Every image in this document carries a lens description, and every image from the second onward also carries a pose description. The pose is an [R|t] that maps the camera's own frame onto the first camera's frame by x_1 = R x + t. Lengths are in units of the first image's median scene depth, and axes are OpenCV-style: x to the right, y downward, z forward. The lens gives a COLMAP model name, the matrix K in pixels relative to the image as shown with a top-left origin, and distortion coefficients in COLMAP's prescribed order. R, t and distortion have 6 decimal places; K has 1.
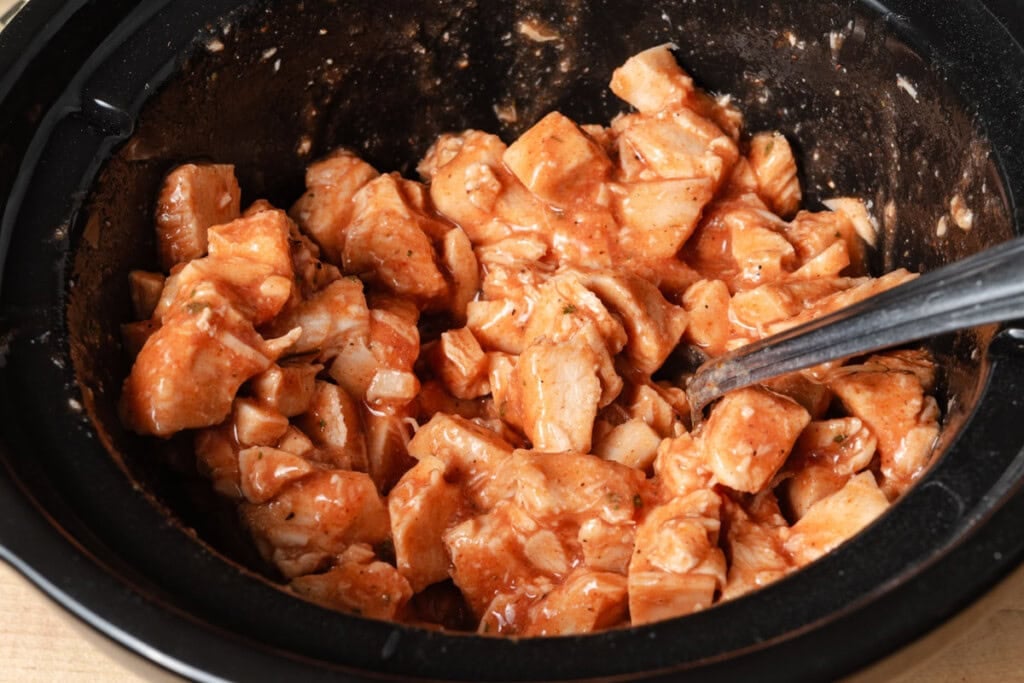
lens RADIAL K [[1444.6, 0, 512.0], [0, 1444.6, 341.5], [0, 0, 1]] dist [-0.010209, 0.002605]
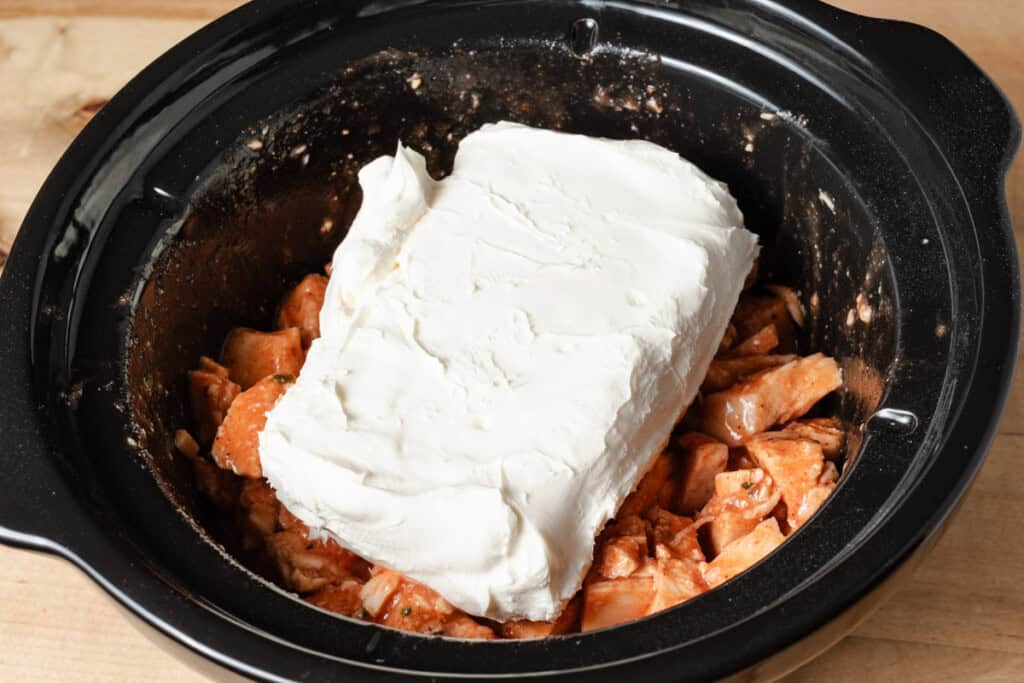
lens RADIAL K [[1444.6, 0, 512.0], [0, 1444.6, 341.5], [0, 0, 1]] dist [-0.010209, 0.002605]
pose [[0.999173, 0.035884, -0.019143, 0.039417], [-0.036256, 0.999153, -0.019458, -0.026158], [0.018428, 0.020136, 0.999627, -0.207137]]
